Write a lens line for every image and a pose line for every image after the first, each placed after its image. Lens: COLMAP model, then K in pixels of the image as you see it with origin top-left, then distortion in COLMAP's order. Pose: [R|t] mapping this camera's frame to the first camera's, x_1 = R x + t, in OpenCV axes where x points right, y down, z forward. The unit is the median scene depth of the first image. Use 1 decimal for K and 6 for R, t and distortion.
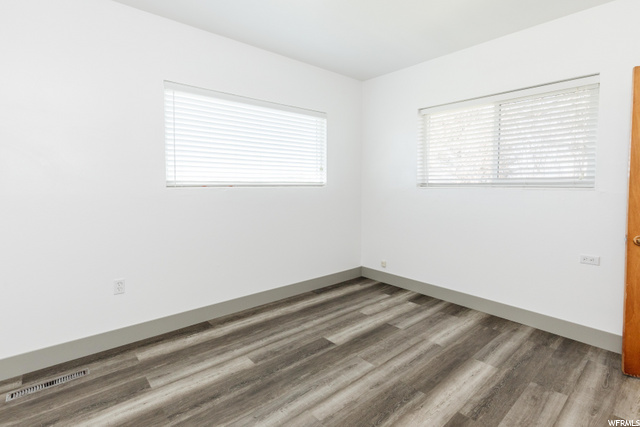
lens RADIAL K [[308.5, 0, 319.0], [0, 308.5, 201.5], [0, 0, 1]] dist [0.001192, -0.000580]
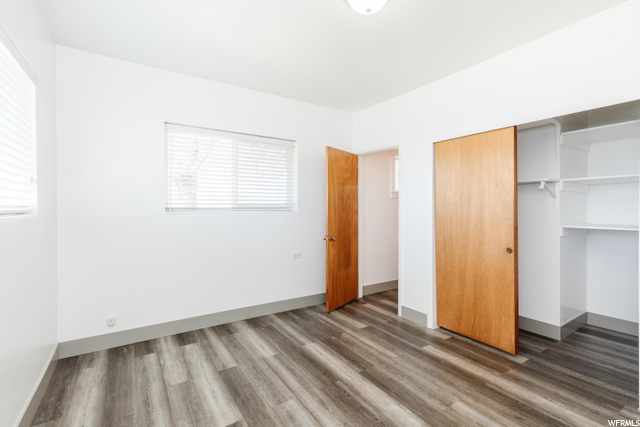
lens RADIAL K [[294.4, 0, 317.0], [0, 294.4, 213.1], [0, 0, 1]] dist [0.002601, -0.000068]
pose [[0.139680, -0.022657, 0.989938, -0.574311], [0.053734, 0.998439, 0.015270, -0.045310], [-0.988738, 0.051060, 0.140679, 0.626016]]
